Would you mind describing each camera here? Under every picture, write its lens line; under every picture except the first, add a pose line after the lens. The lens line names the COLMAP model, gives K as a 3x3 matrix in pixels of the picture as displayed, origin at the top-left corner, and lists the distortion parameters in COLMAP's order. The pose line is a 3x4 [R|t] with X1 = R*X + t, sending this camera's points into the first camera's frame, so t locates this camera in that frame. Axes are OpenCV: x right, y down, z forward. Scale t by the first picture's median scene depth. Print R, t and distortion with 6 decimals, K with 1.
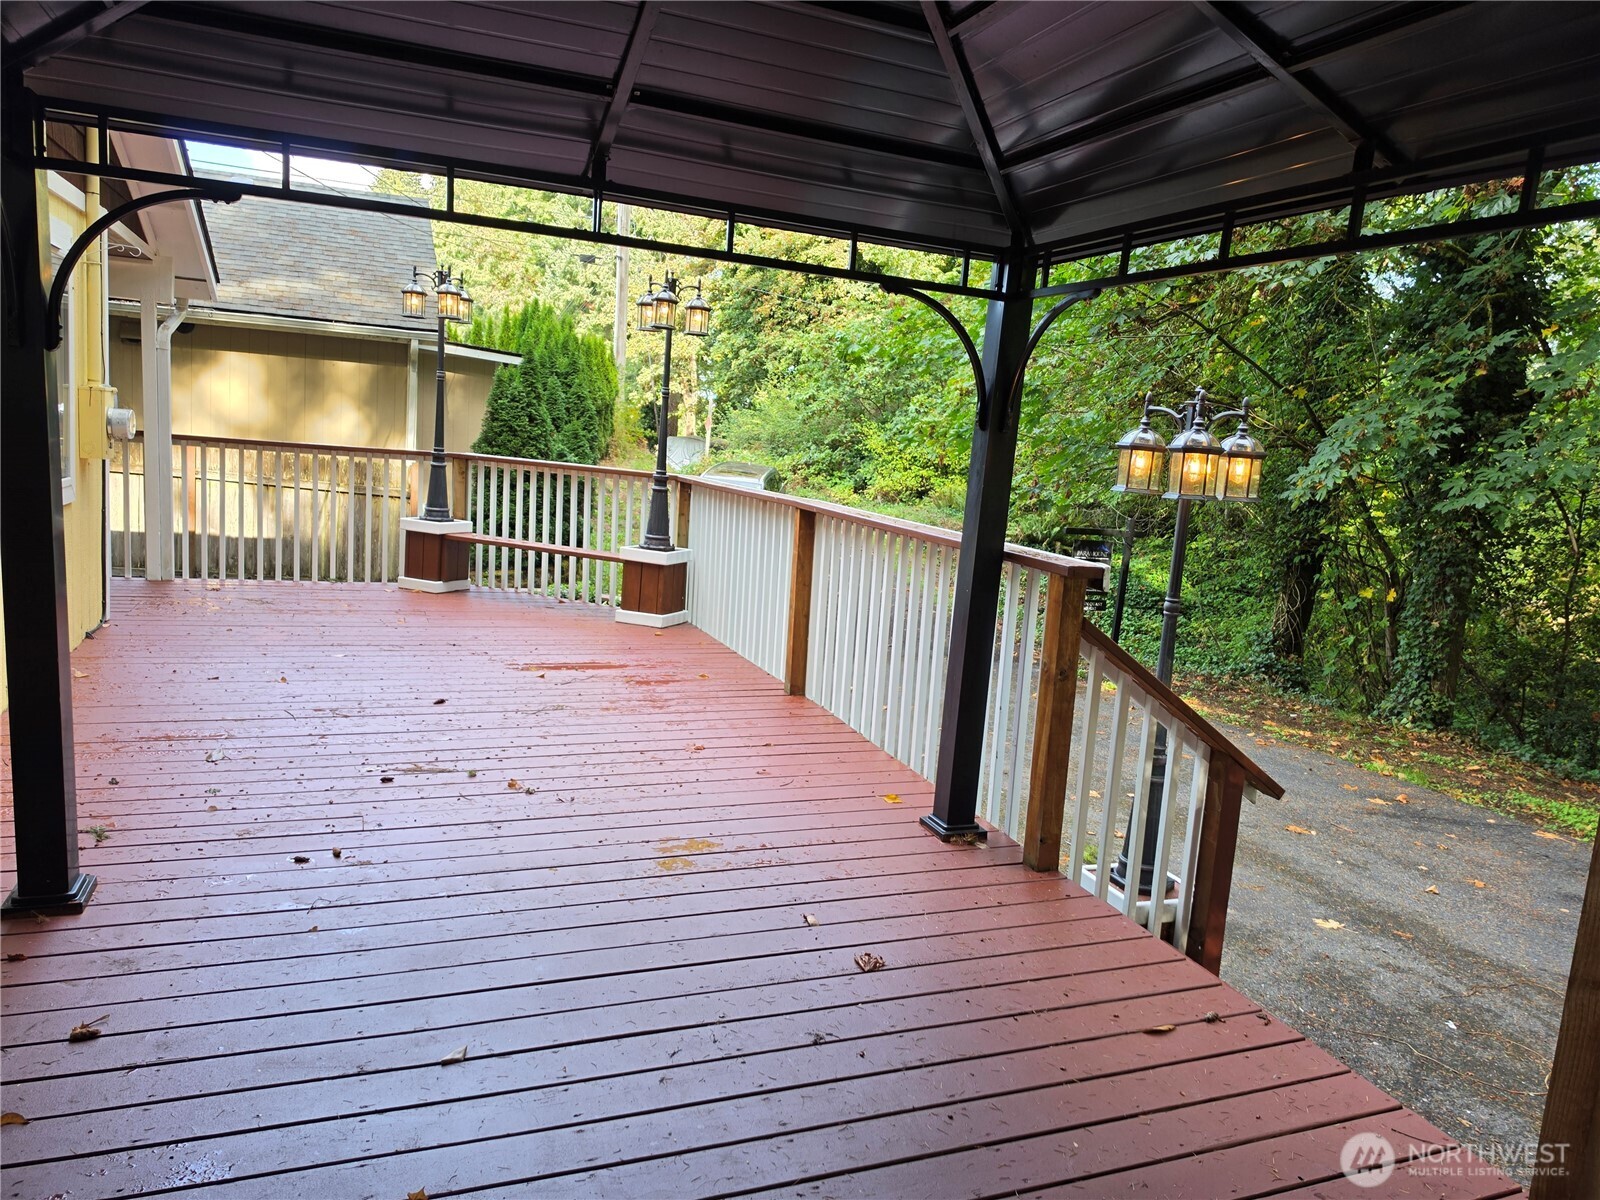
lens RADIAL K [[1097.6, 0, 800.0], [0, 1097.6, 600.0], [0, 0, 1]] dist [-0.002343, -0.001799]
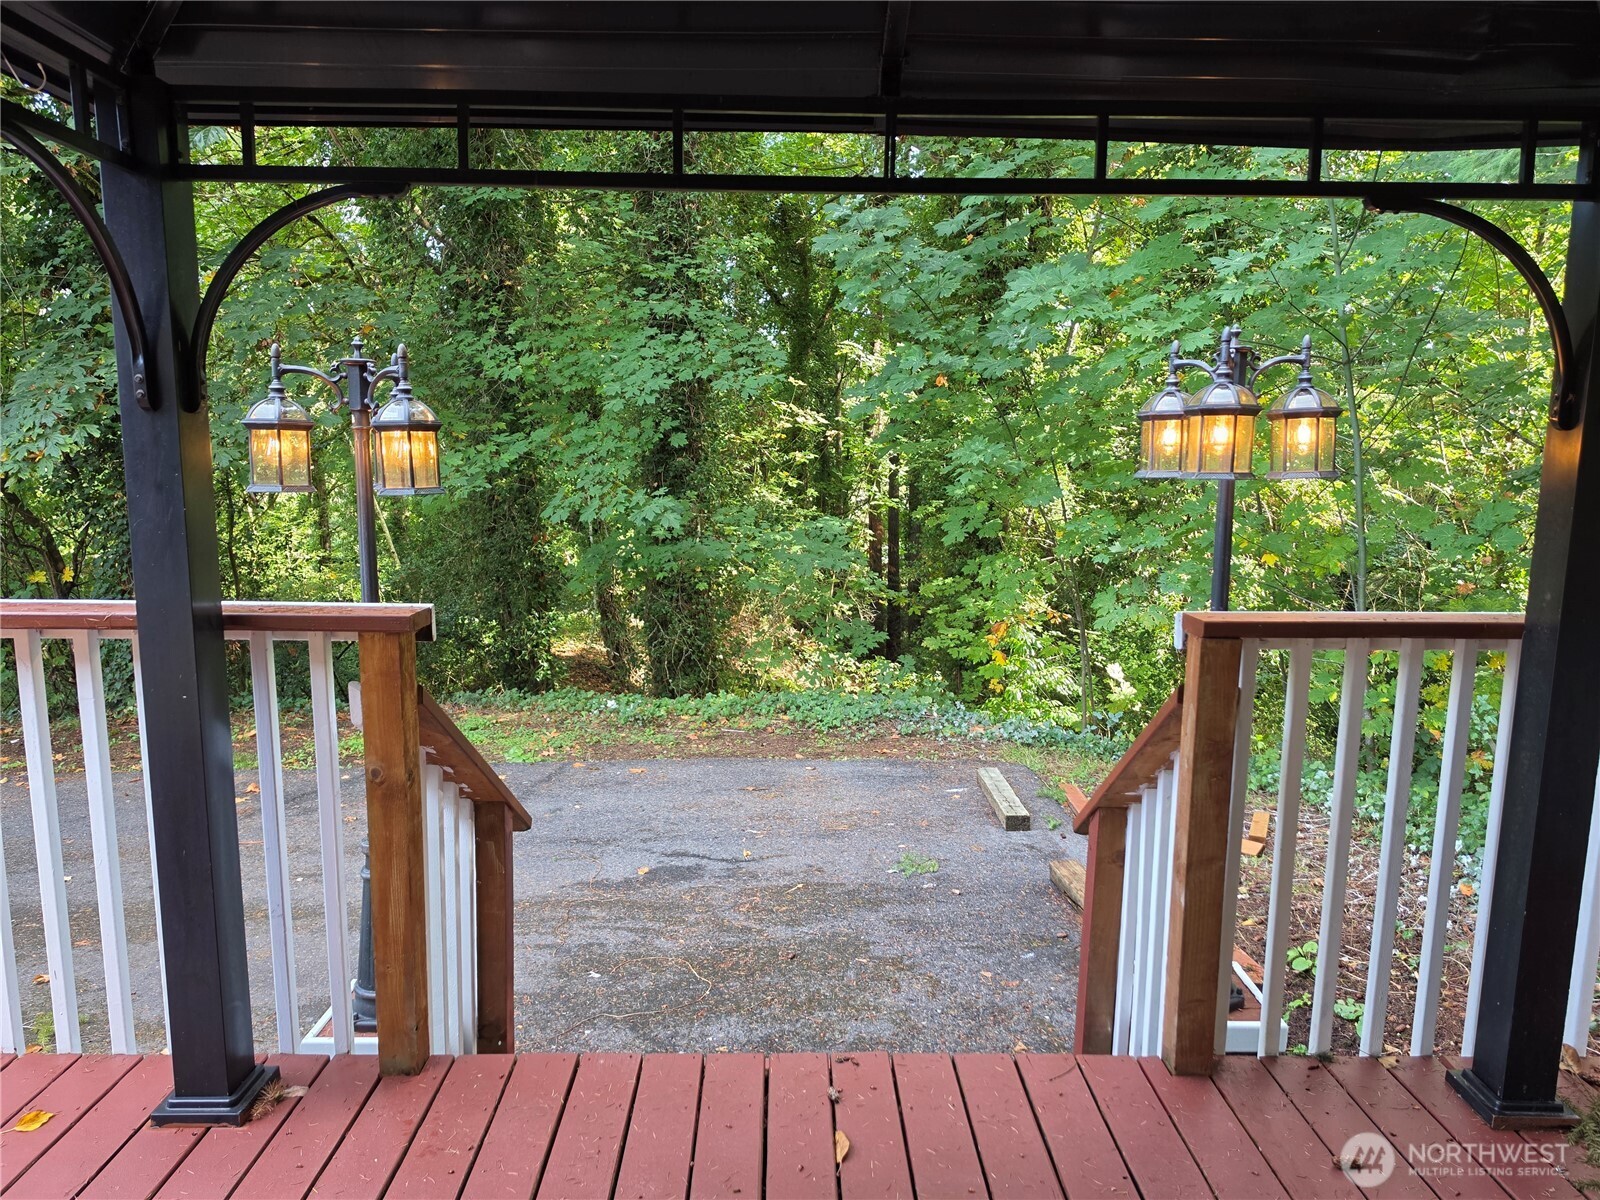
lens RADIAL K [[1094.5, 0, 800.0], [0, 1094.5, 600.0], [0, 0, 1]] dist [0.003933, 0.002163]
pose [[0.354843, -0.199809, 0.913325, -0.237642], [0.160604, 0.975401, 0.150992, -0.089872], [-0.921028, 0.093105, 0.378205, 0.485473]]
